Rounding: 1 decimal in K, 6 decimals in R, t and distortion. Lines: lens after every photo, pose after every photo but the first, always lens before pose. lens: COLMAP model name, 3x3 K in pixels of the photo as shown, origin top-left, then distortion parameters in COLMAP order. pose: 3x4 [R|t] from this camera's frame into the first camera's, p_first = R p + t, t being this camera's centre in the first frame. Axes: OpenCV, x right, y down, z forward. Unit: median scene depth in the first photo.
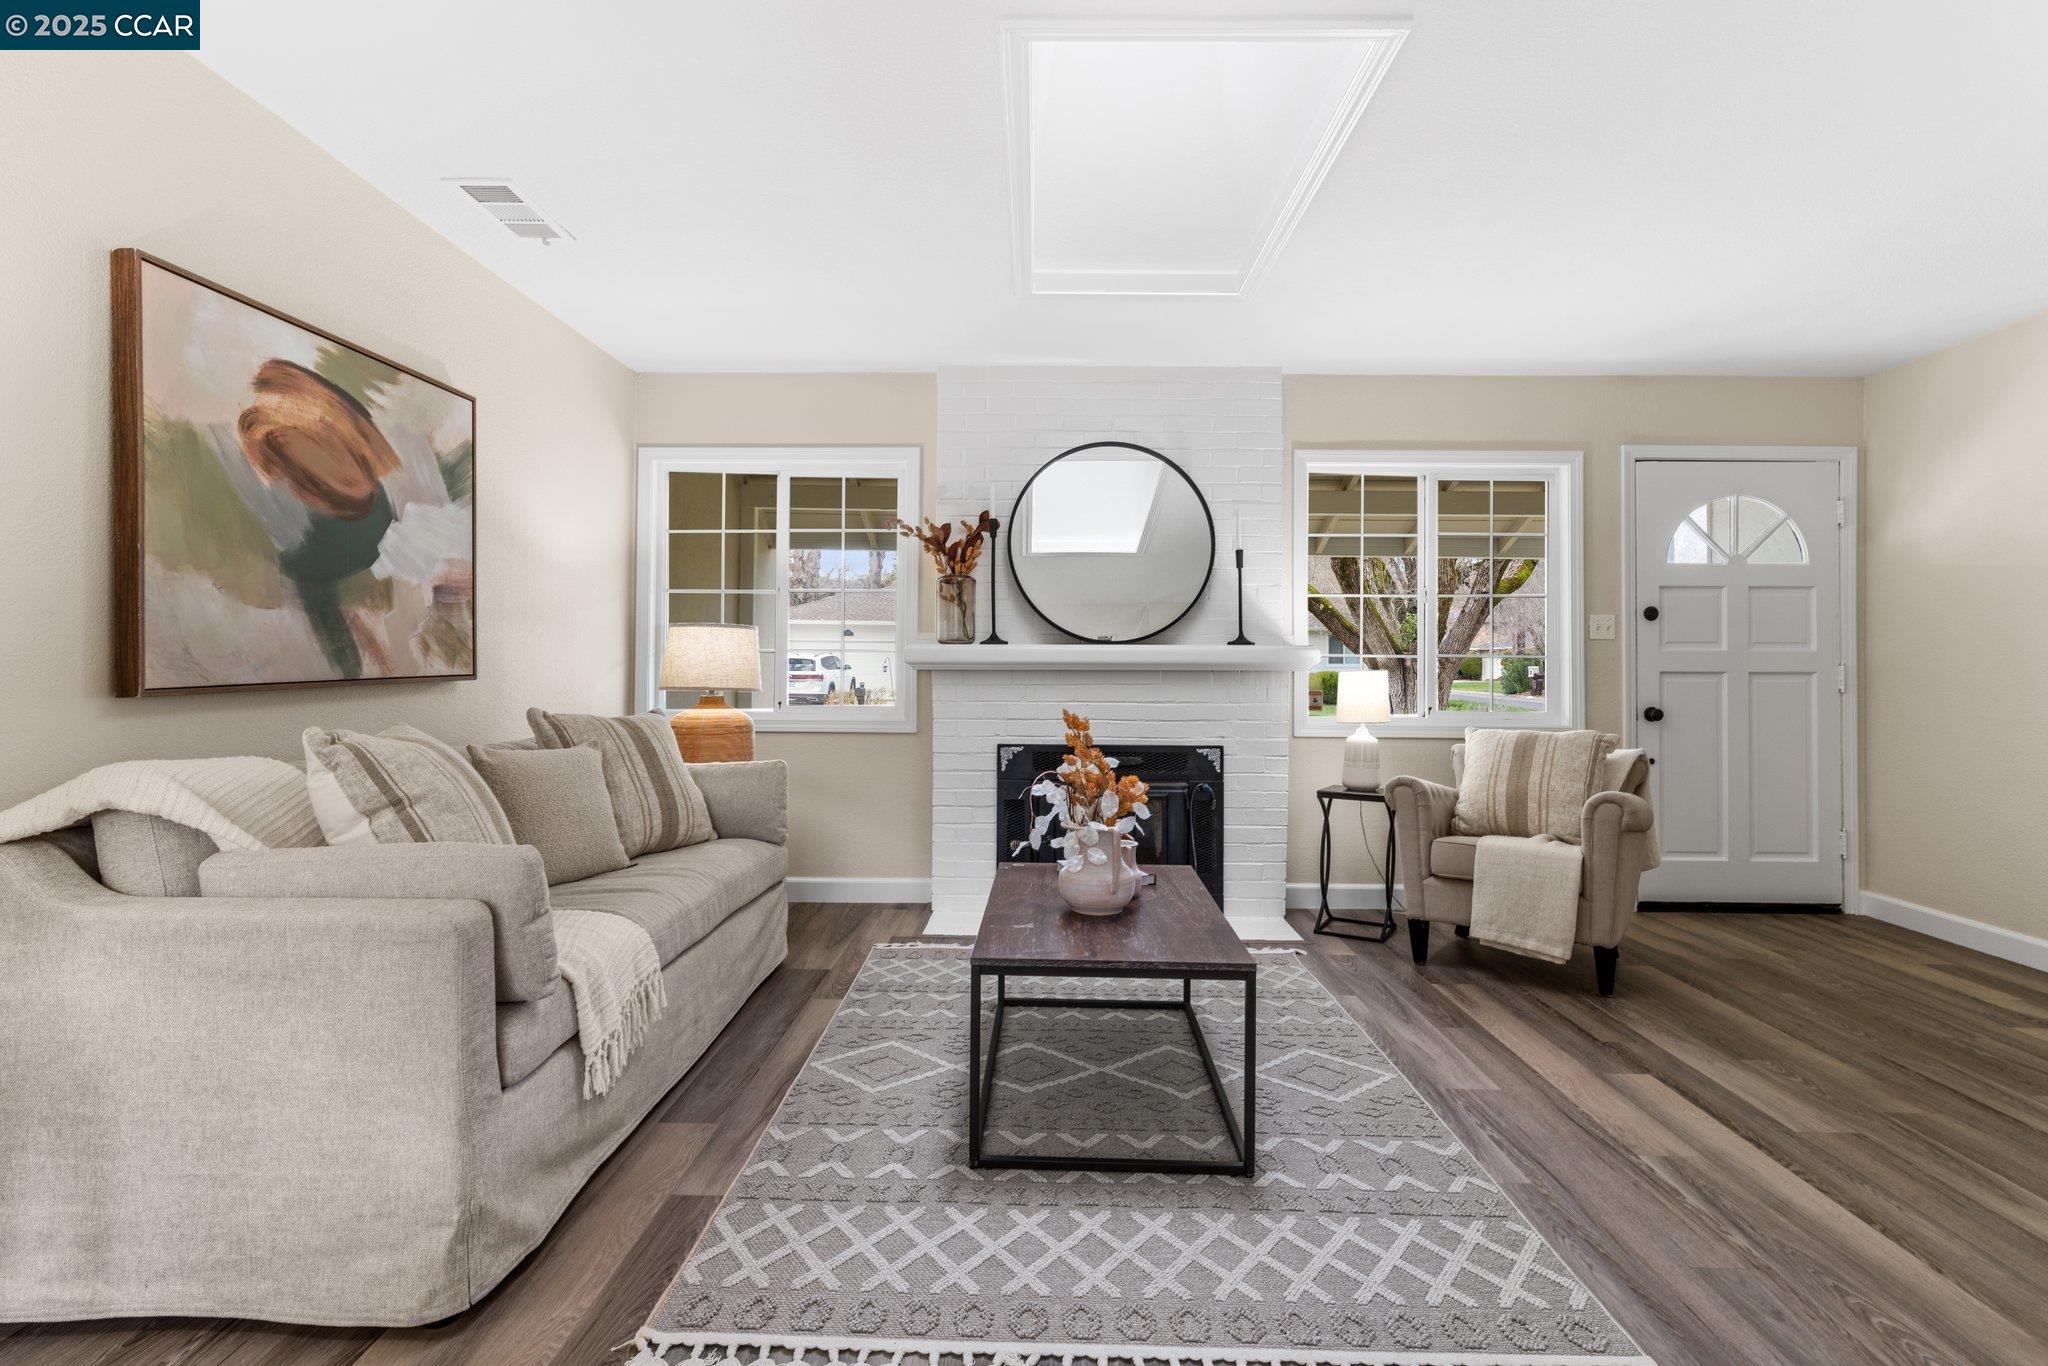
lens RADIAL K [[1007.9, 0, 1034.7], [0, 1007.9, 658.1], [0, 0, 1]] dist [-0.000602, 0.000799]
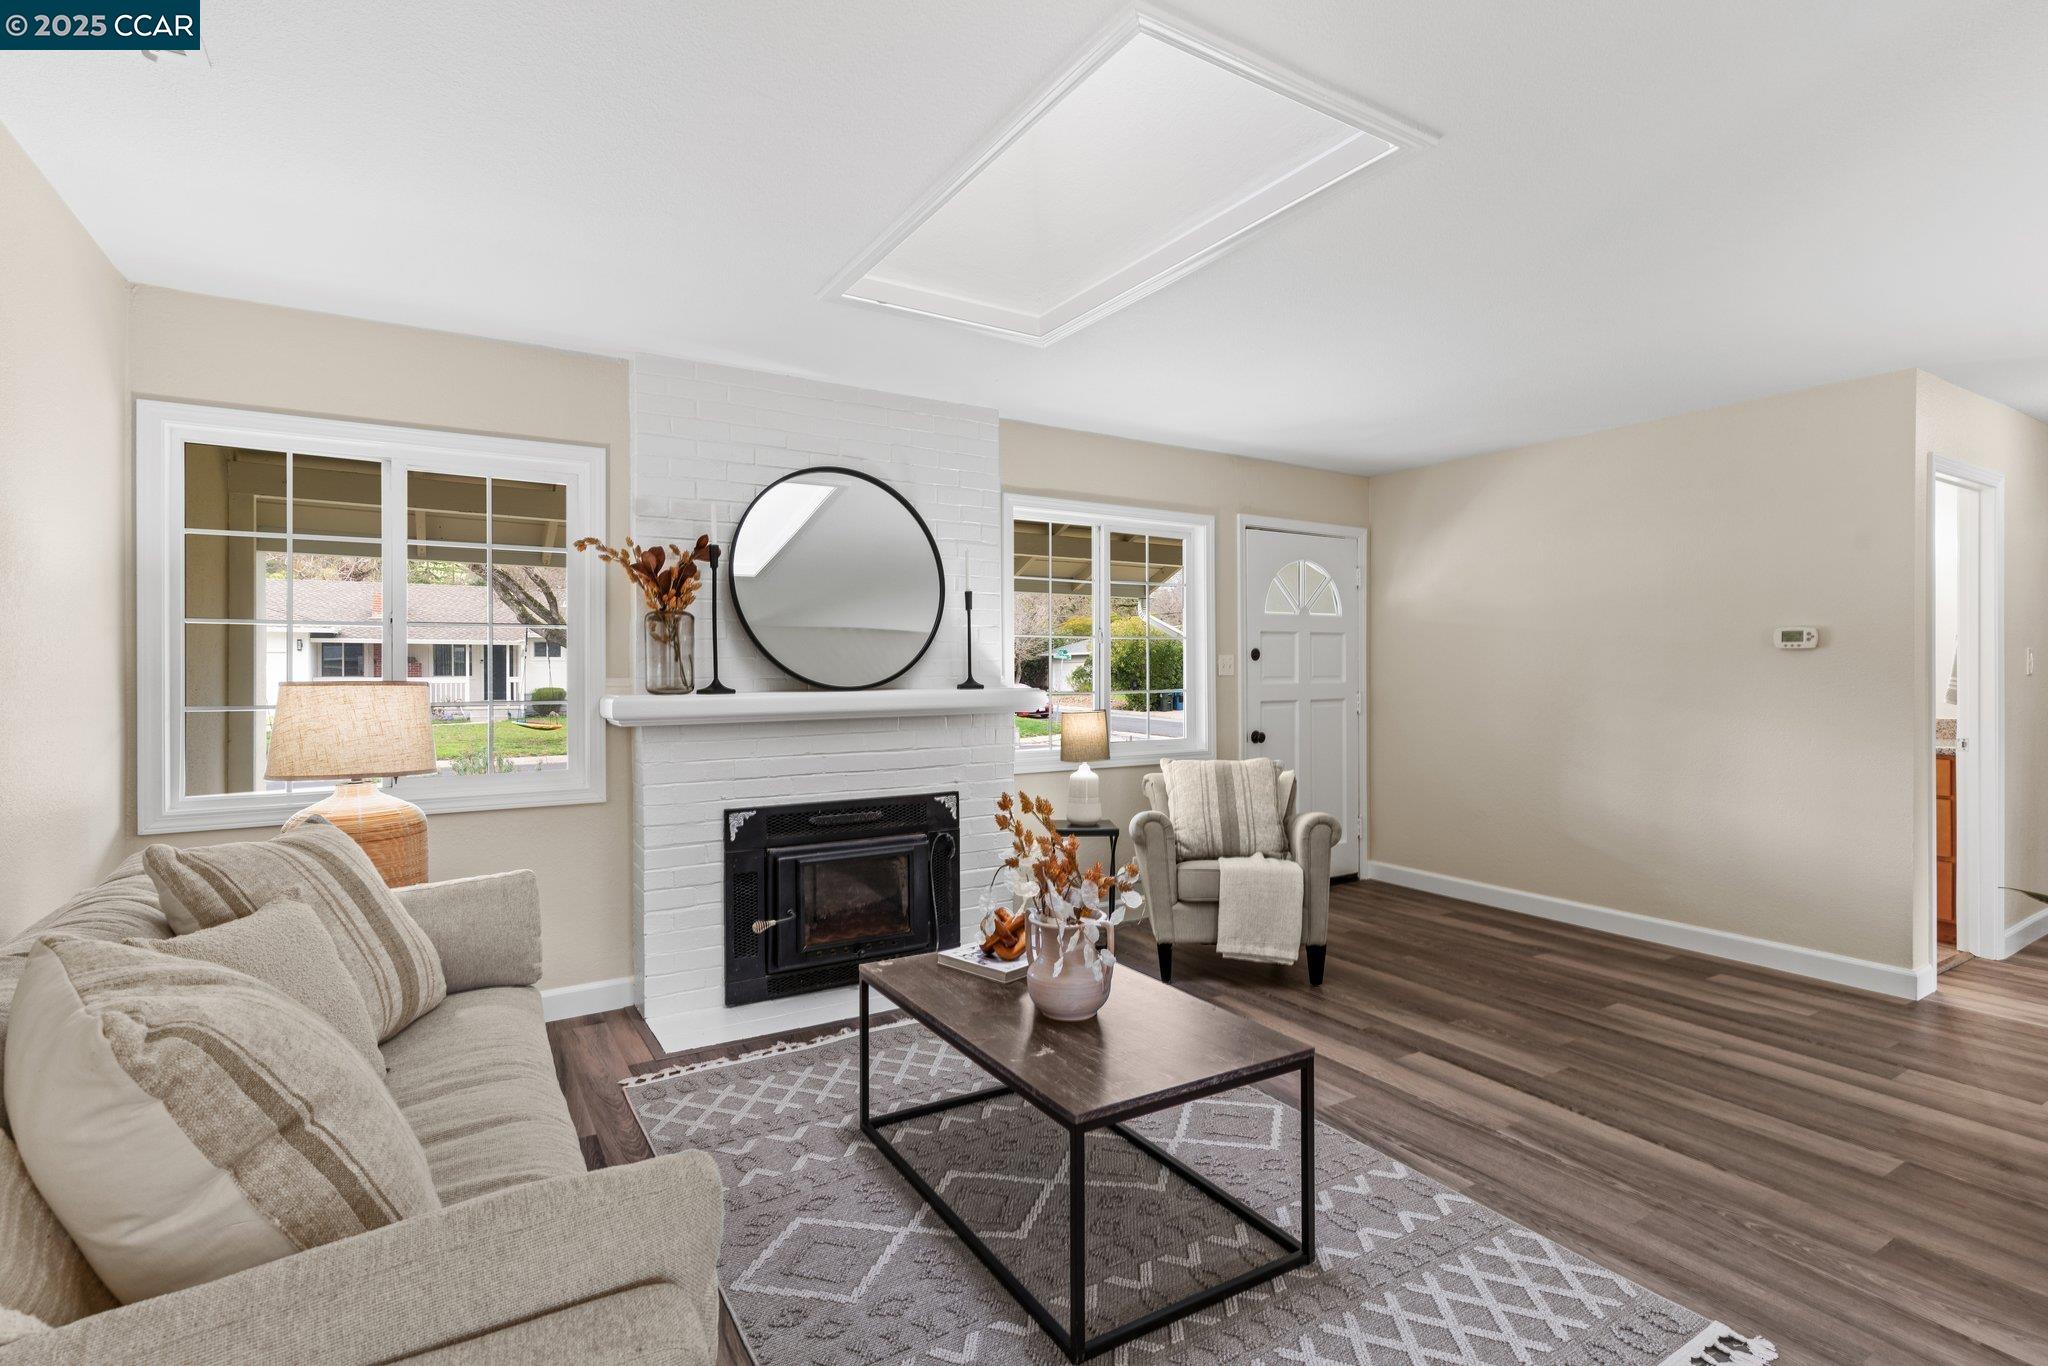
lens RADIAL K [[963.5, 0, 1027.3], [0, 963.5, 681.2], [0, 0, 1]] dist [-0.000421, 0.000289]
pose [[0.844275, -0.015963, 0.535672, -0.256836], [0.005957, 0.999774, 0.020404, -0.039000], [-0.535877, -0.014035, 0.844179, 0.174579]]
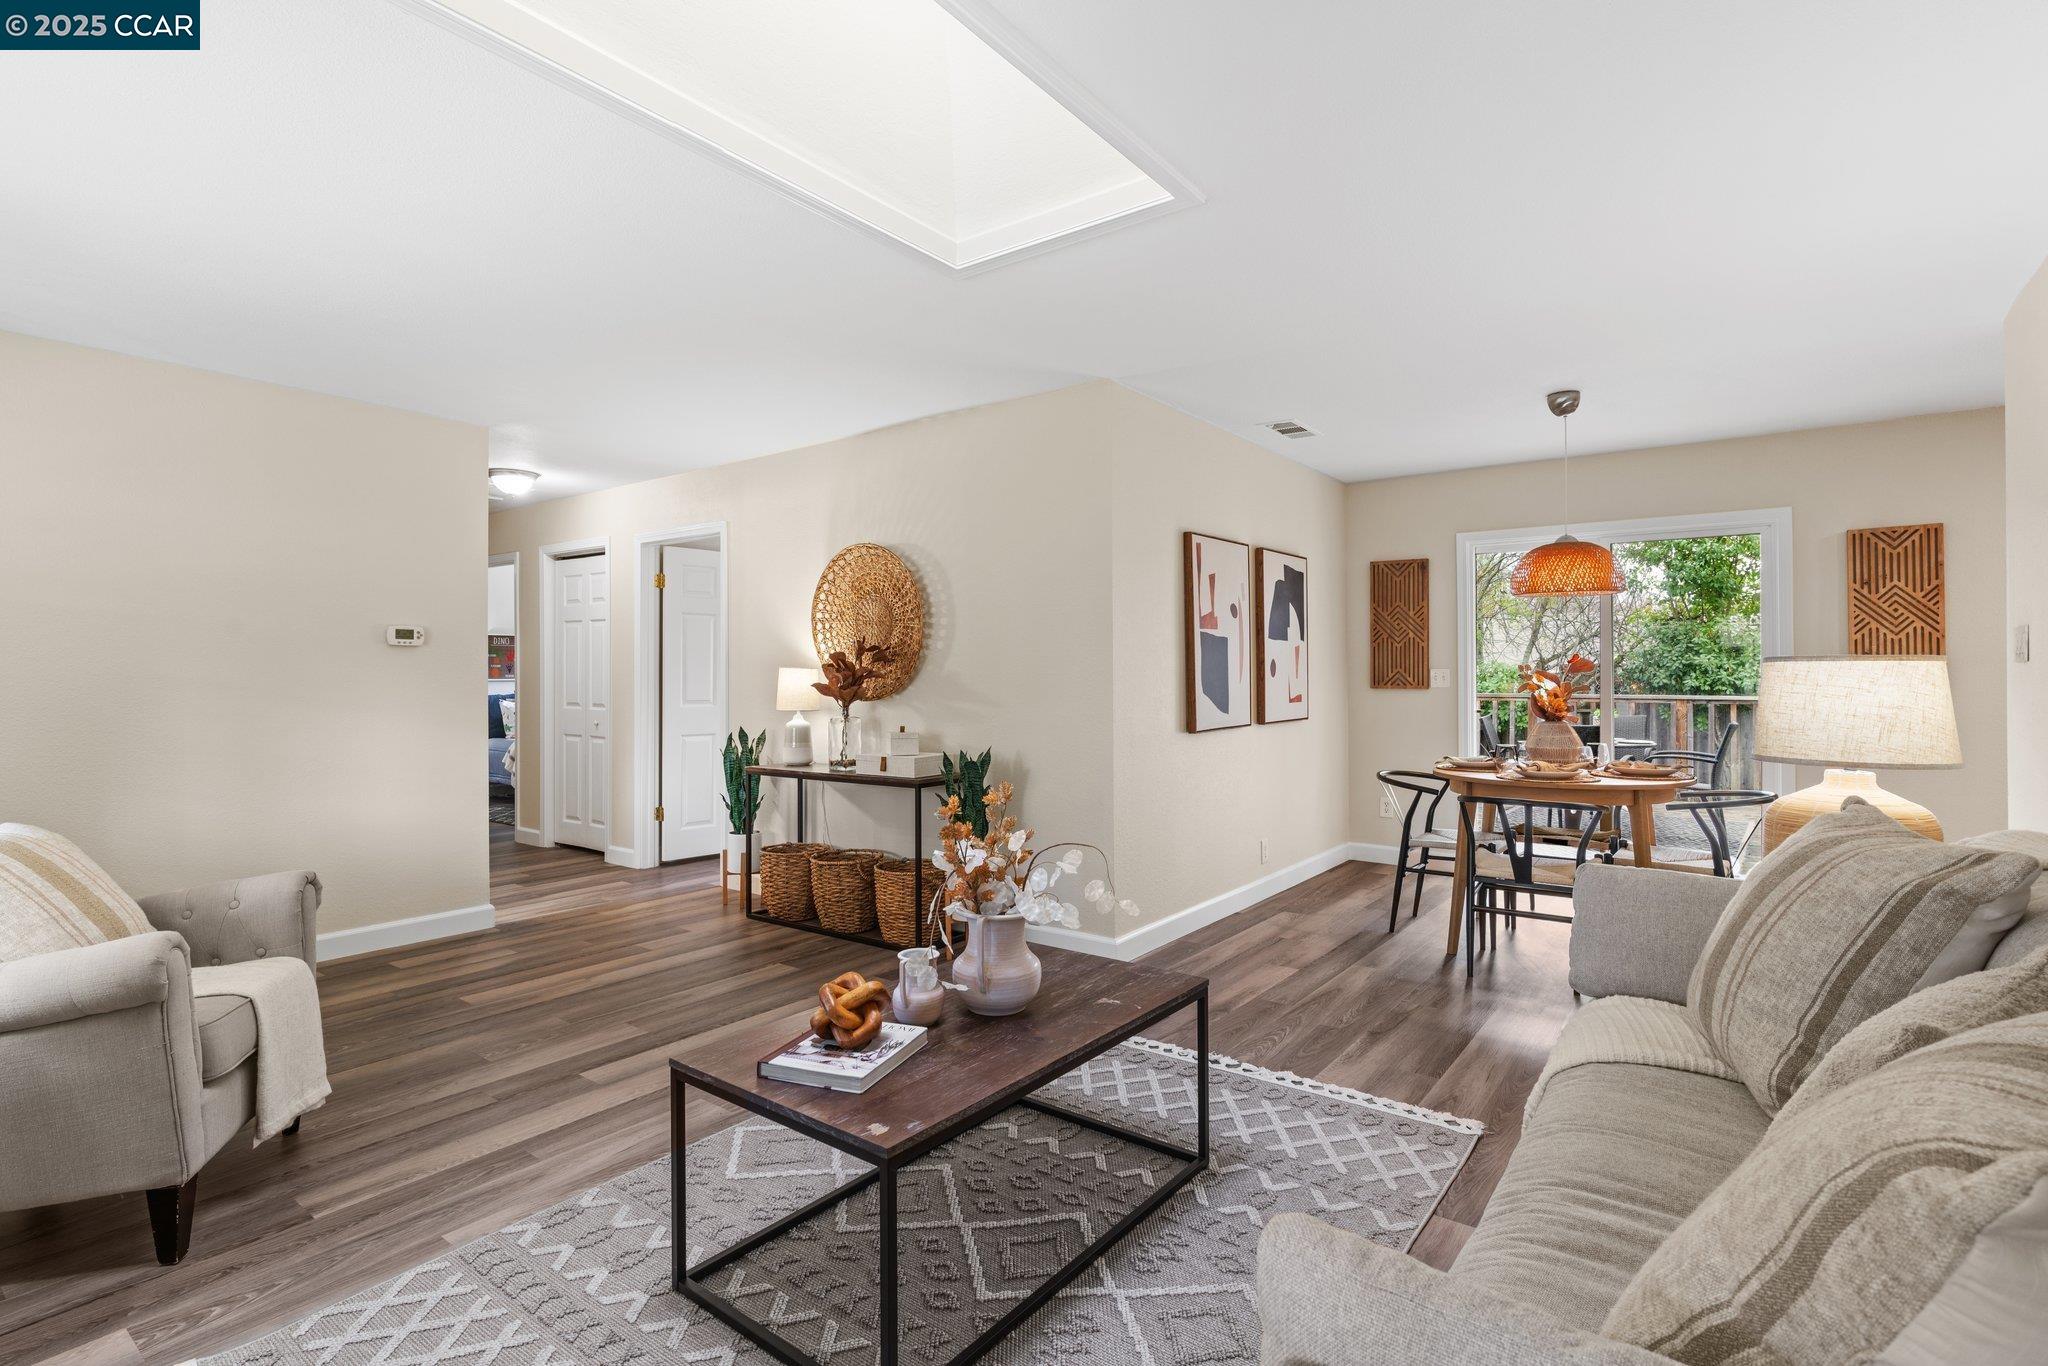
lens RADIAL K [[980.7, 0, 1024.0], [0, 980.7, 683.0], [0, 0, 1]] dist [0.005245, 0.000522]
pose [[-0.797794, -0.010590, 0.602838, -0.276015], [-0.004963, 0.999927, 0.010999, -0.022504], [-0.602910, 0.005783, -0.797788, 0.988039]]
